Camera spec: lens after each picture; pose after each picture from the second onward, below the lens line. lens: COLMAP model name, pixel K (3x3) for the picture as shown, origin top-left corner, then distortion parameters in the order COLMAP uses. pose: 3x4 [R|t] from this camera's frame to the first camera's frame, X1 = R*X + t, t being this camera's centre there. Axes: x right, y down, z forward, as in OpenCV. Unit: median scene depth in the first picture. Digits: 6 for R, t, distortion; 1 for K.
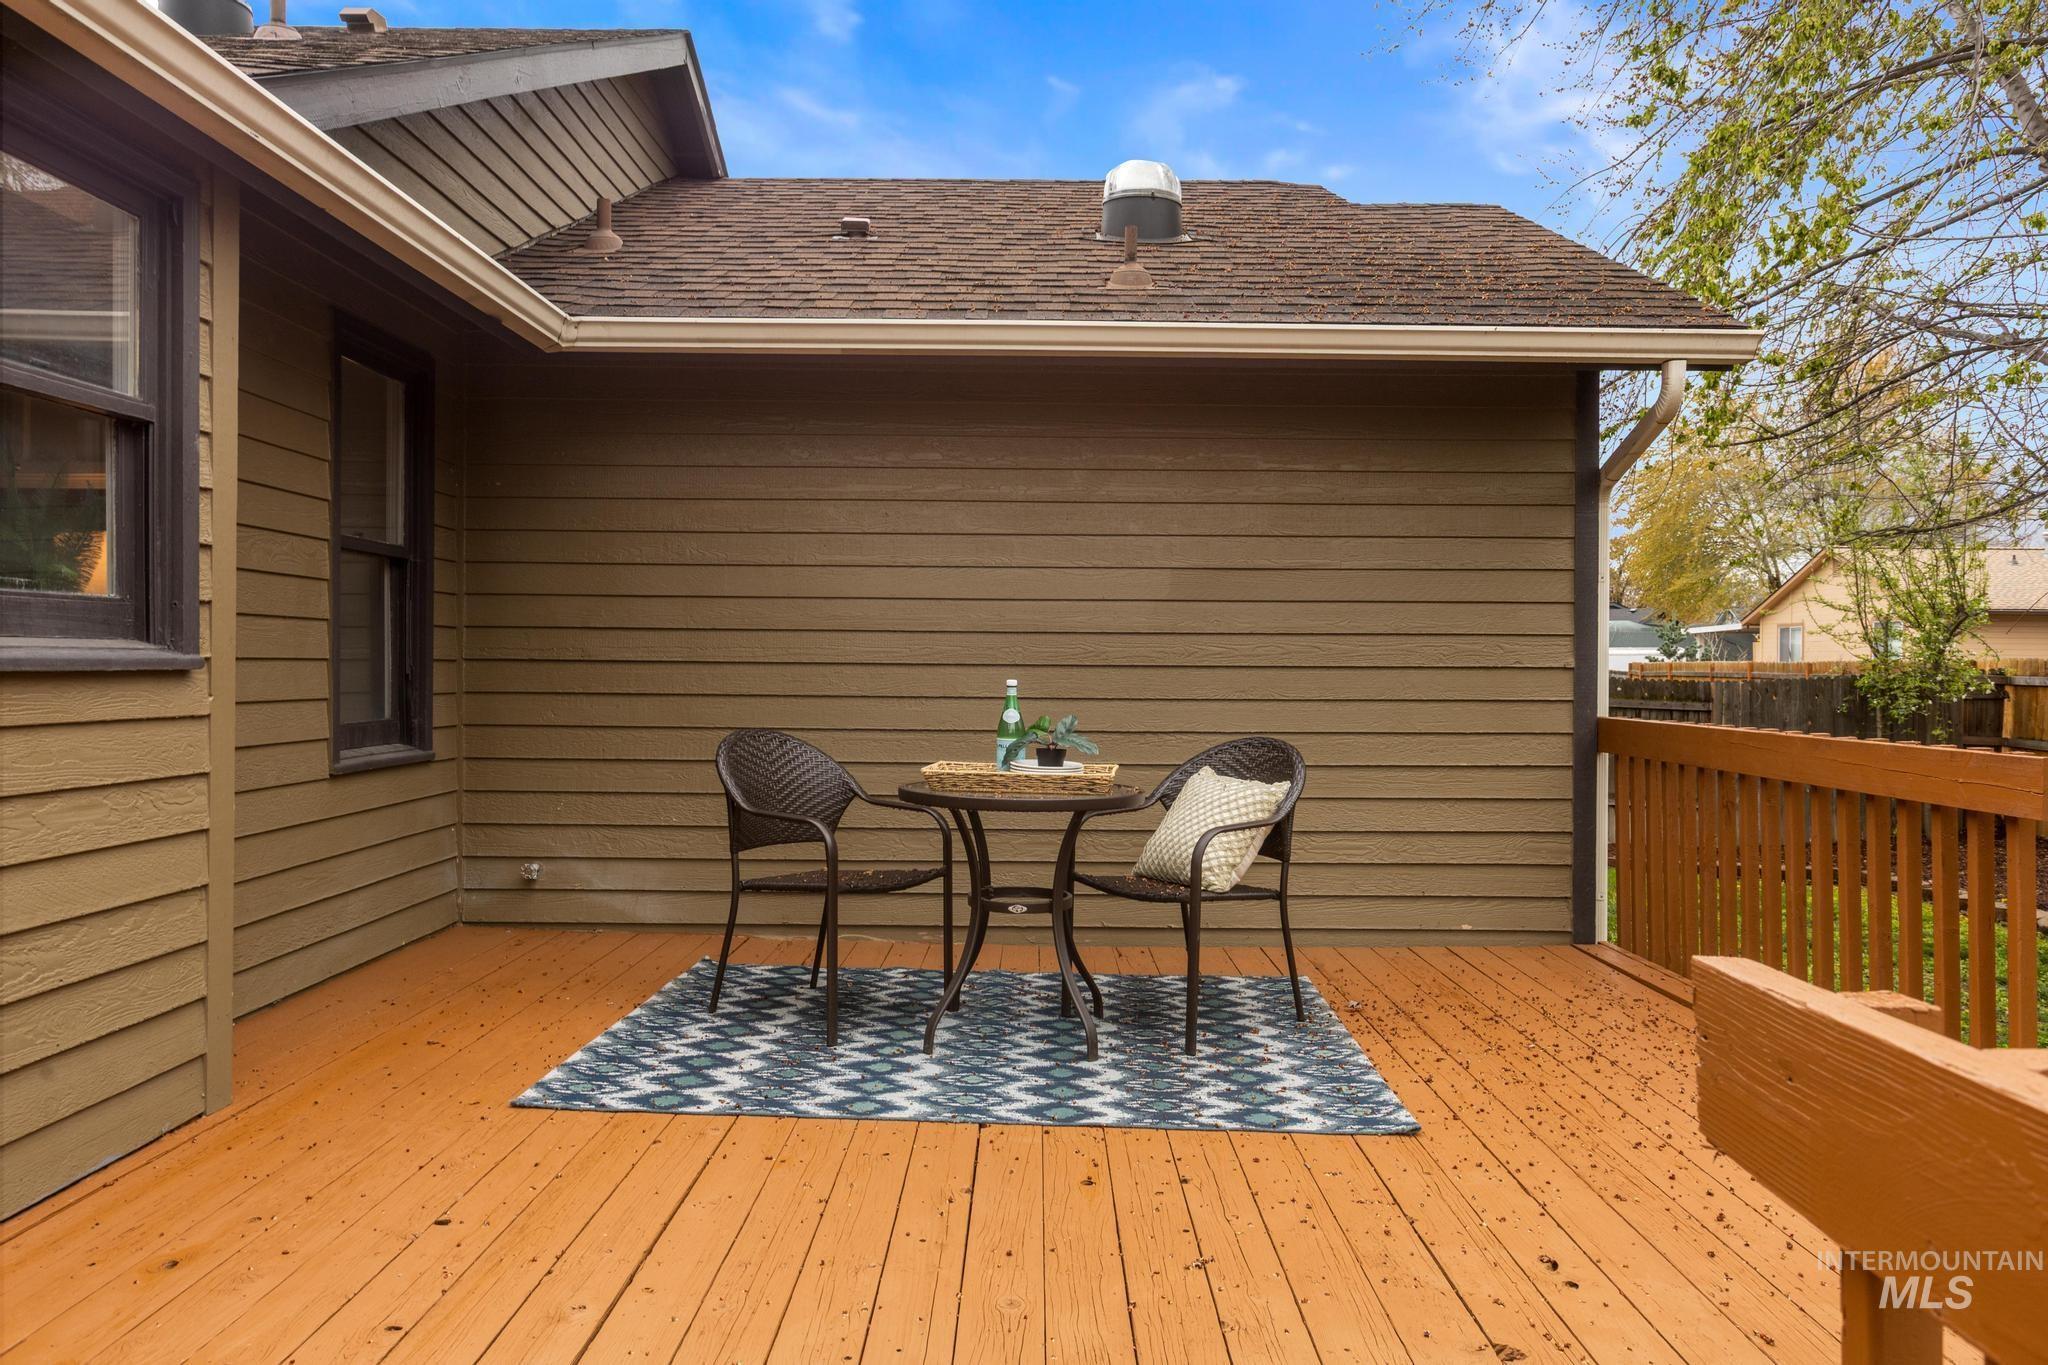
lens RADIAL K [[1332.0, 0, 1032.4], [0, 1332.0, 680.3], [0, 0, 1]] dist [0.001008, 0.001243]
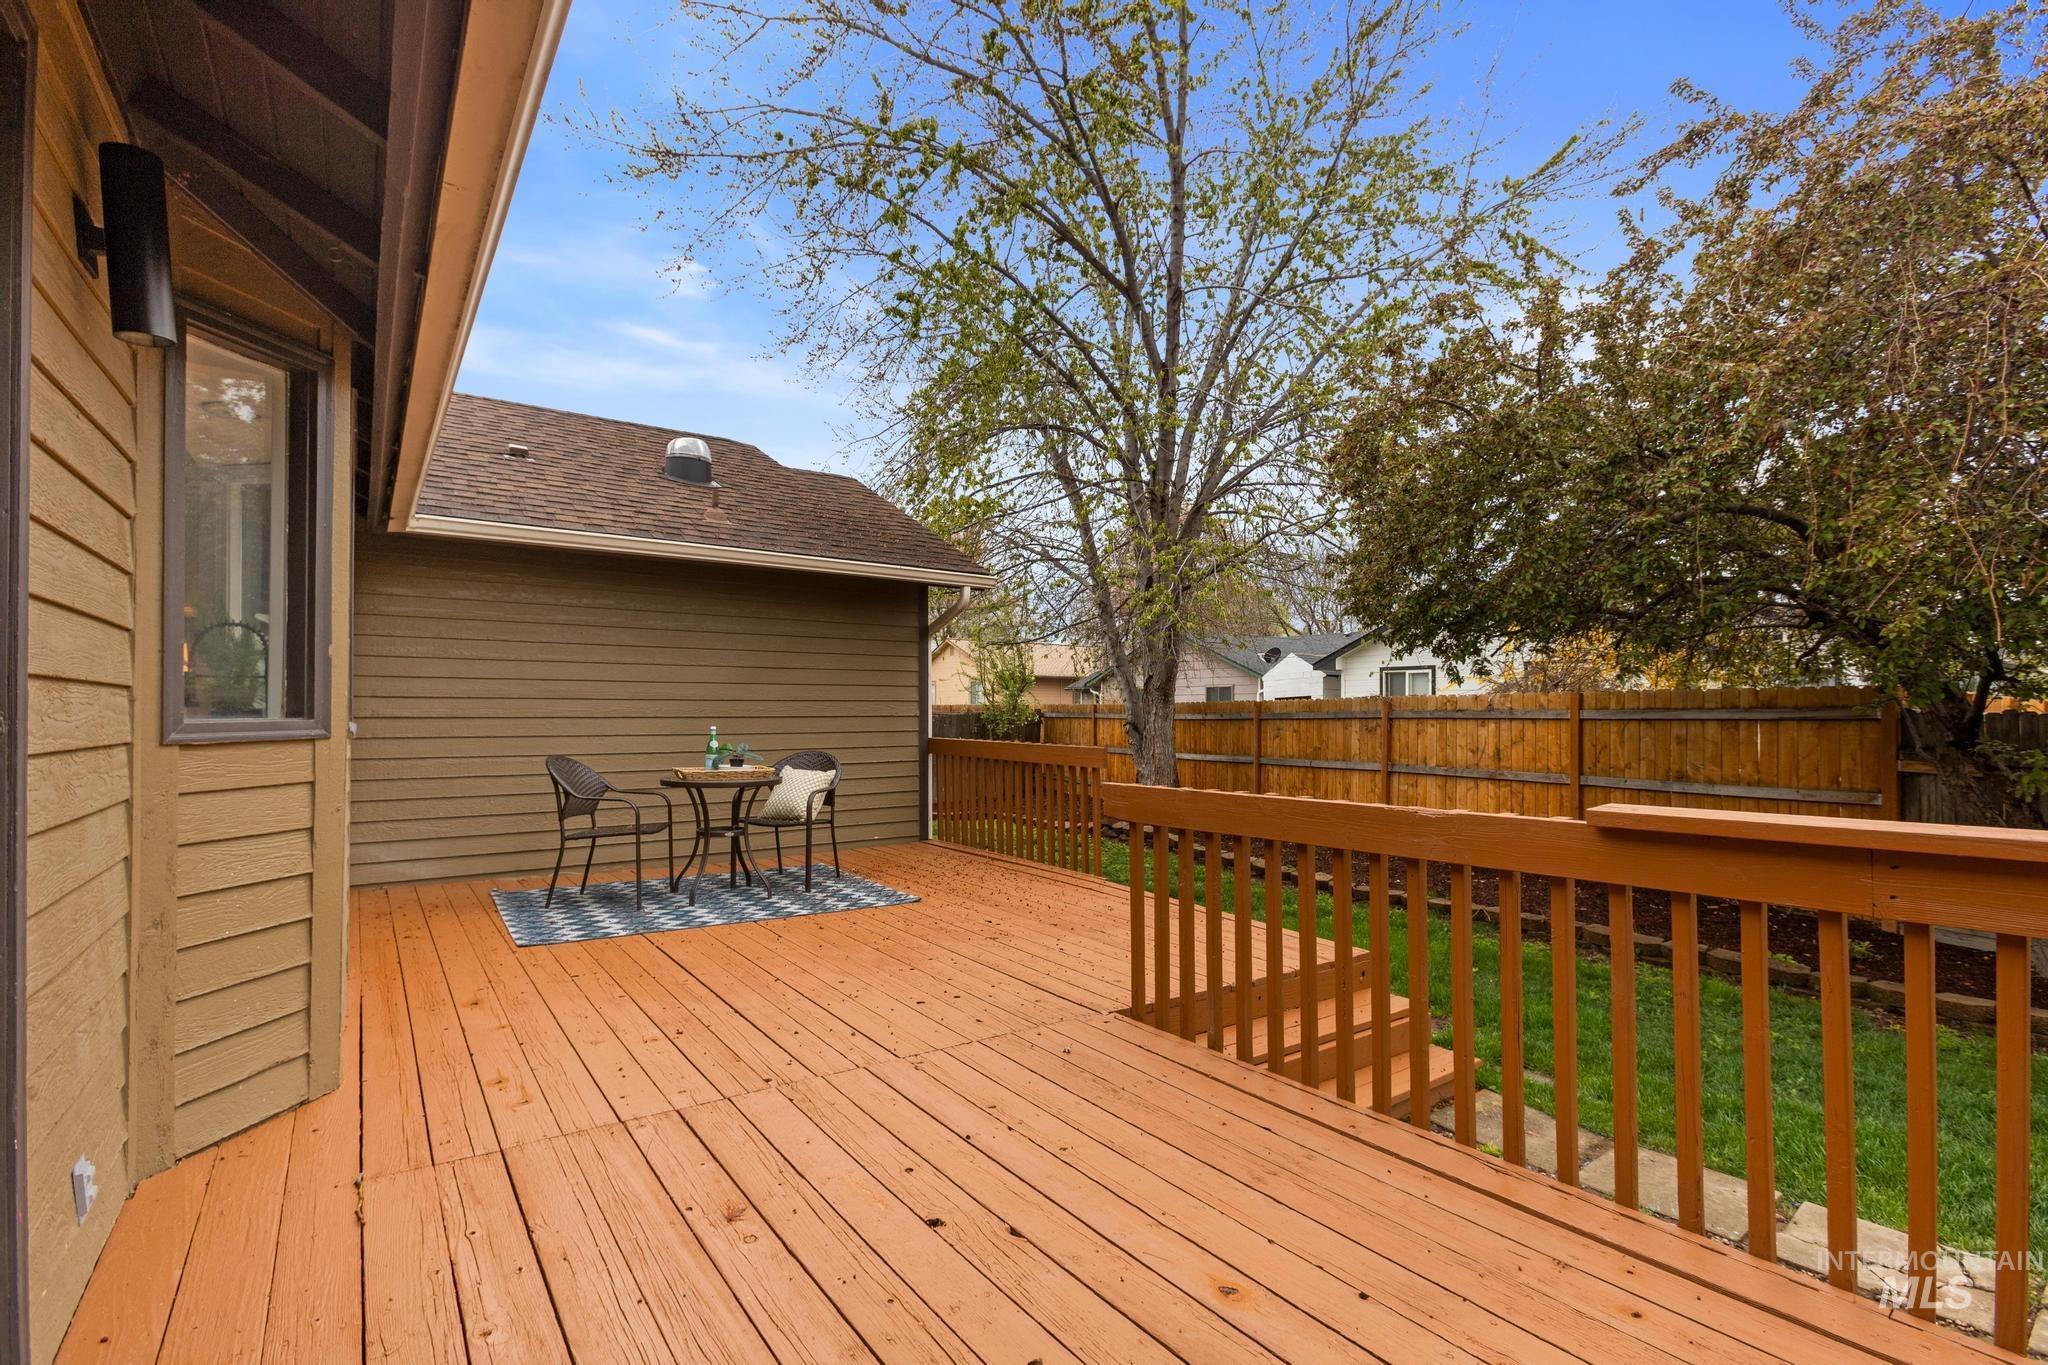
lens RADIAL K [[917.3, 0, 1019.7], [0, 917.3, 690.6], [0, 0, 1]] dist [0.000167, 0.001799]
pose [[0.809887, 0.005838, 0.586556, -0.350710], [0.009531, 0.999687, -0.023110, -0.014223], [-0.586508, 0.024307, 0.809579, -0.328942]]
